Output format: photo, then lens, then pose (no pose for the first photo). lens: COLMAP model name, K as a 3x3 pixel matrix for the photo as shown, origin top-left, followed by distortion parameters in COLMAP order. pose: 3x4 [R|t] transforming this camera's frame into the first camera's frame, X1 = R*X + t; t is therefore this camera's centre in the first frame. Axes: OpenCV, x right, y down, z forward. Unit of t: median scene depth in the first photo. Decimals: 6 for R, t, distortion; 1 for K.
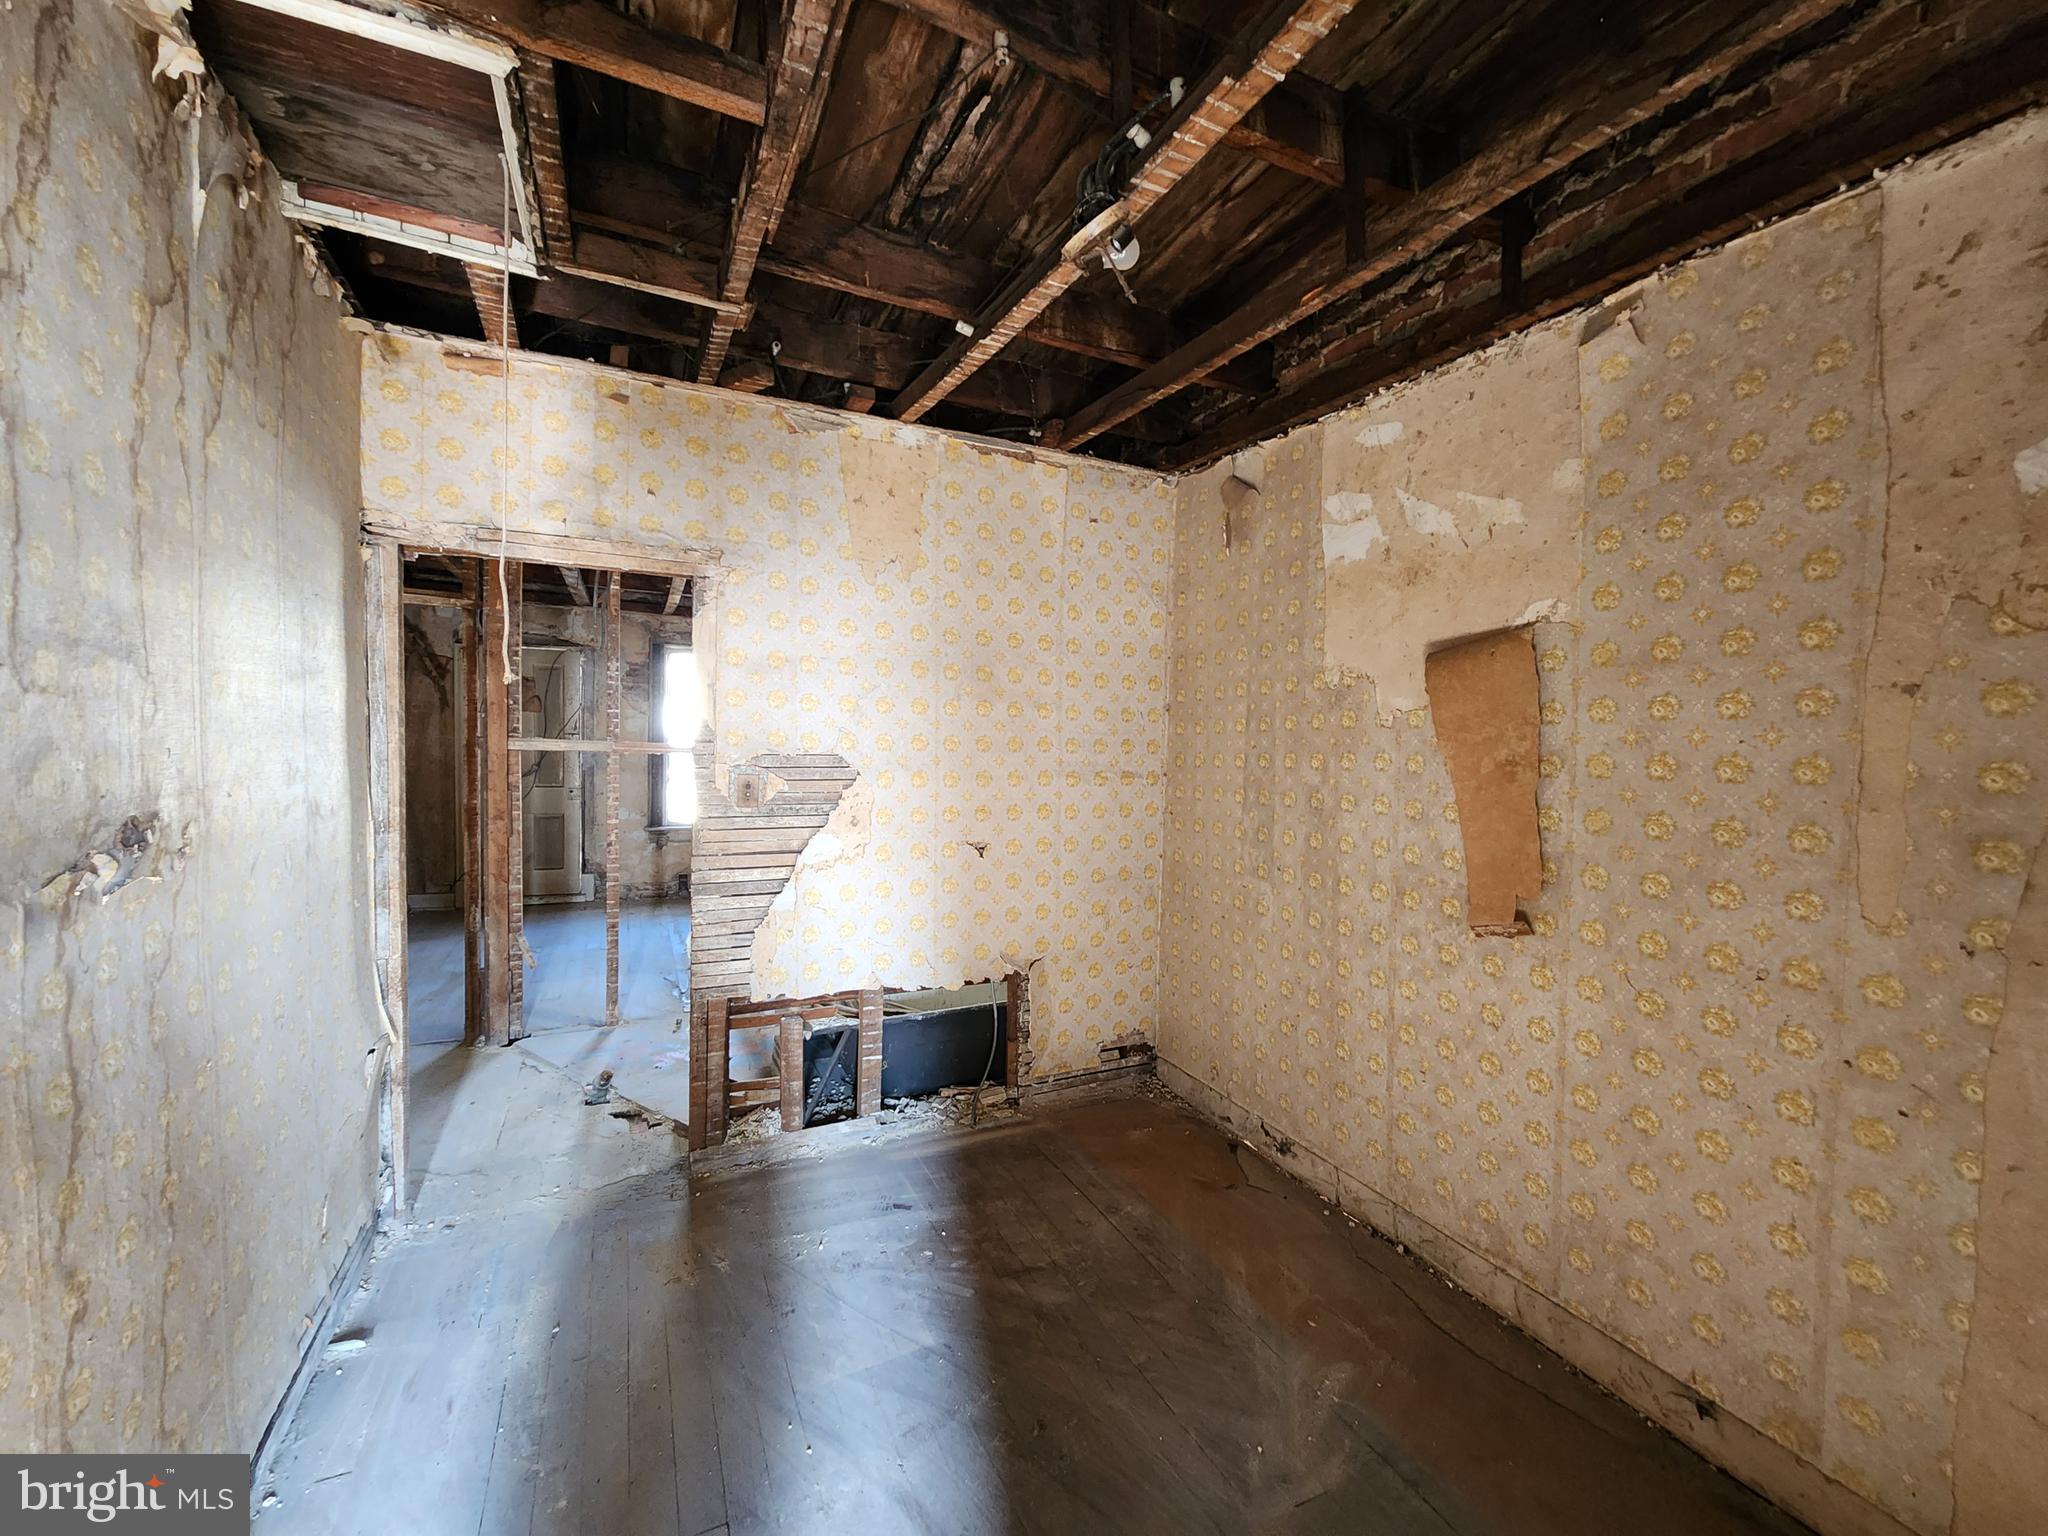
lens RADIAL K [[832.3, 0, 1037.7], [0, 832.3, 778.0], [0, 0, 1]] dist [-0.001856, -0.000341]
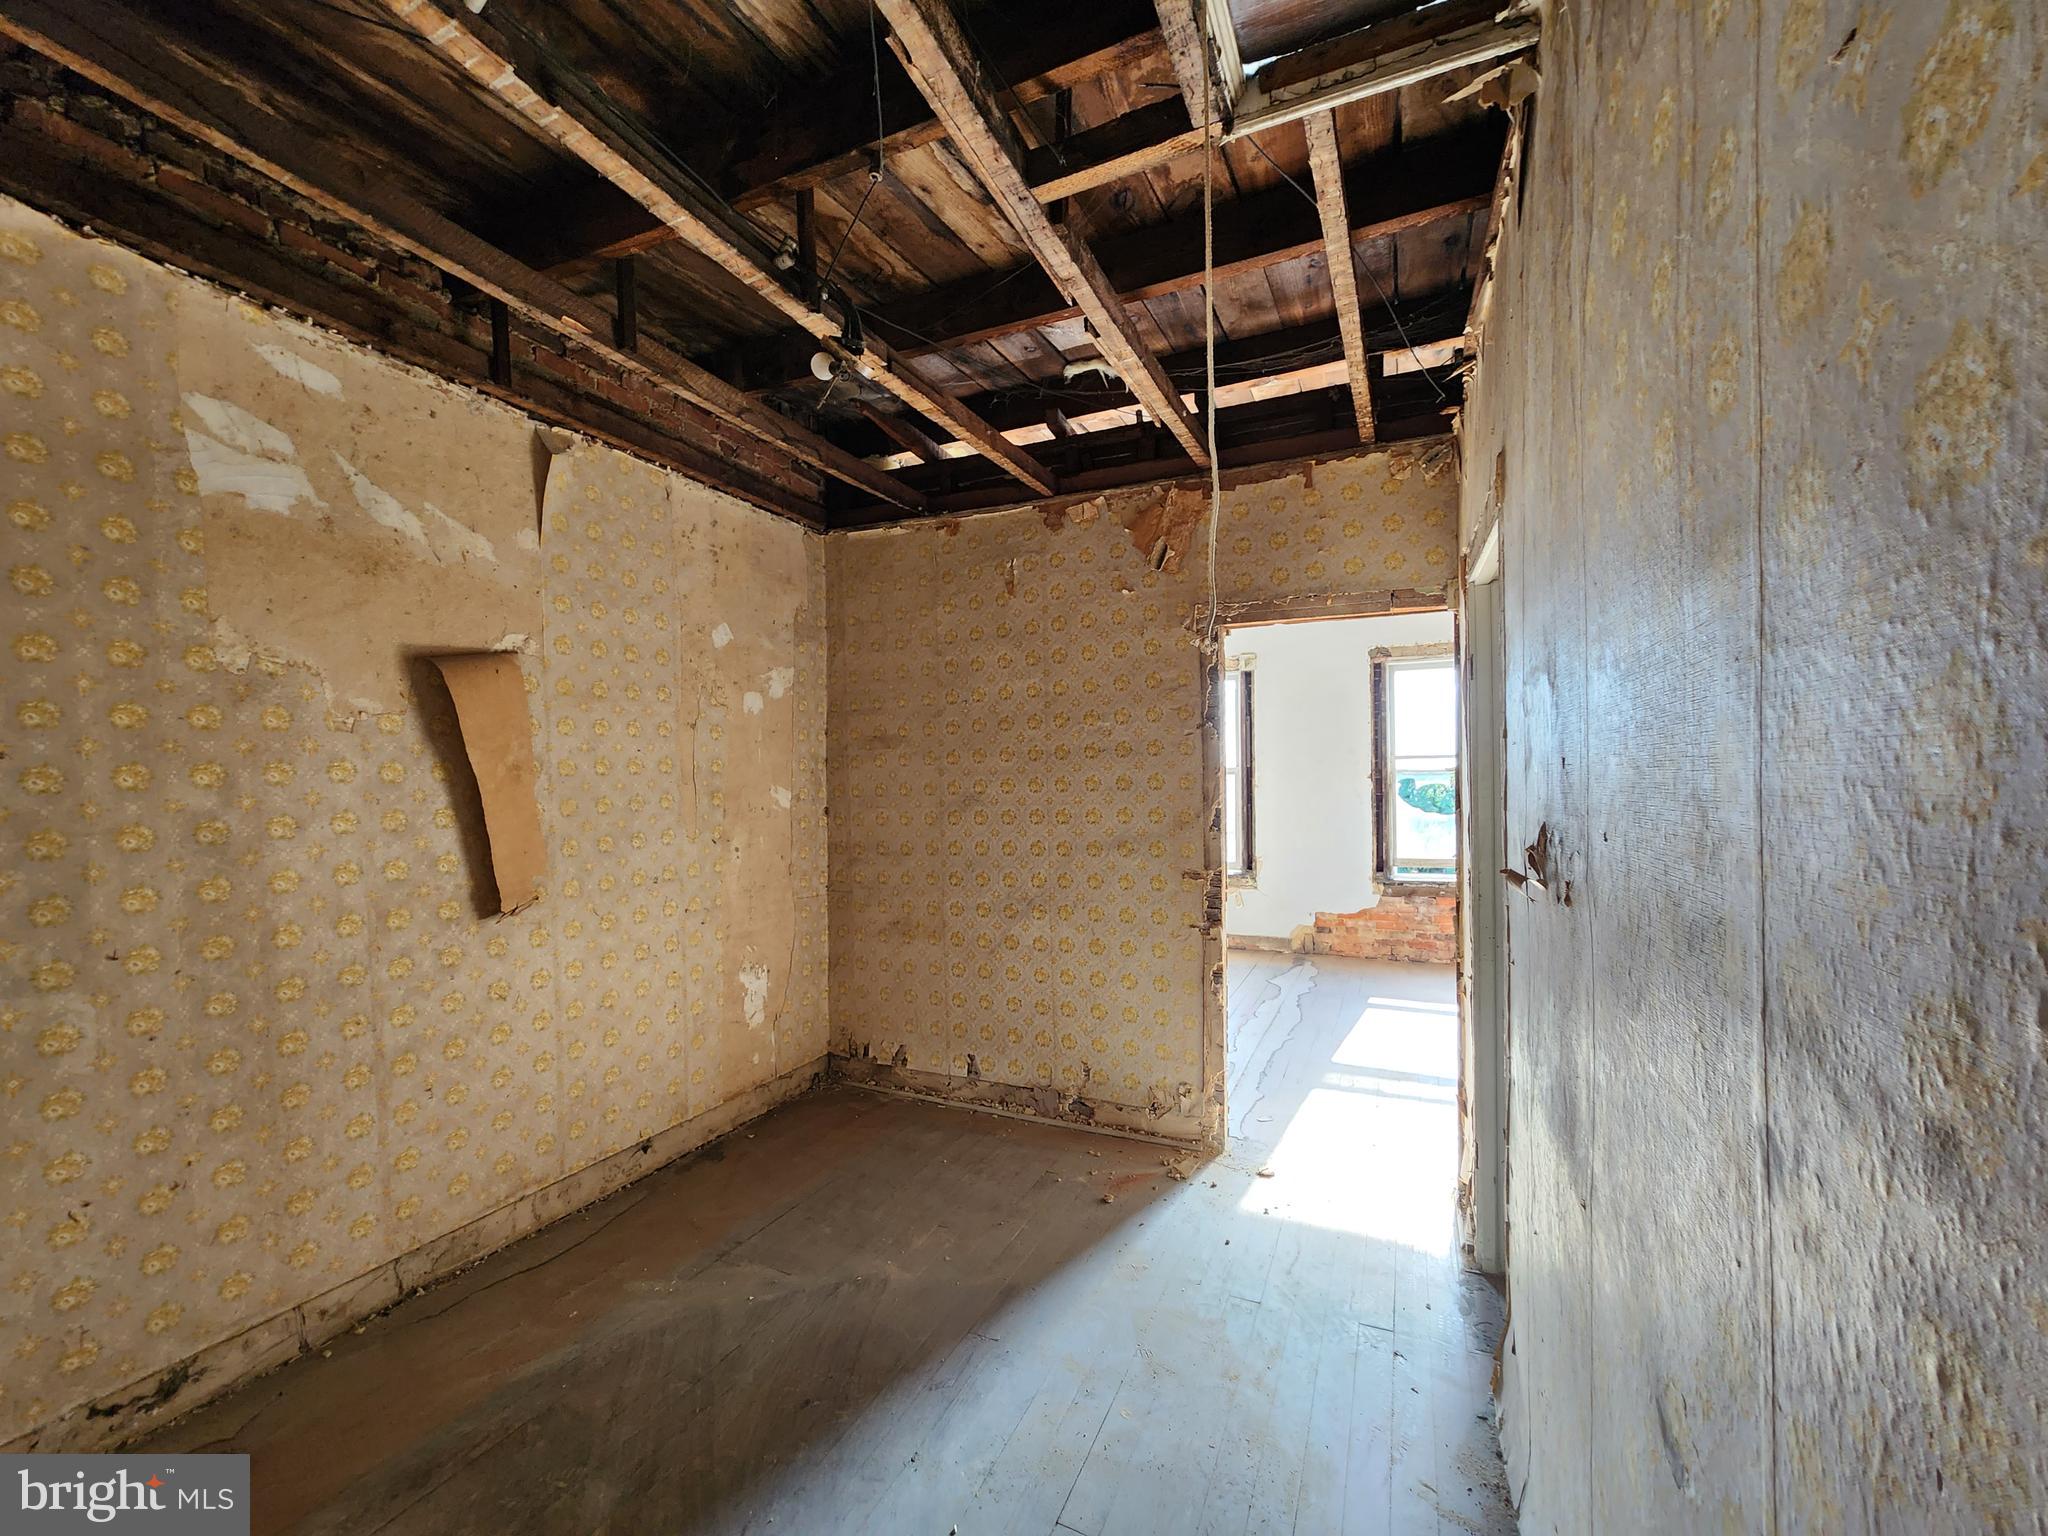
lens RADIAL K [[832.3, 0, 1037.7], [0, 832.3, 778.0], [0, 0, 1]] dist [-0.001856, -0.000341]
pose [[-0.636903, -0.023252, 0.770593, -0.782460], [0.030139, 0.998030, 0.055025, -0.043489], [-0.770354, 0.058270, -0.634948, 1.128386]]
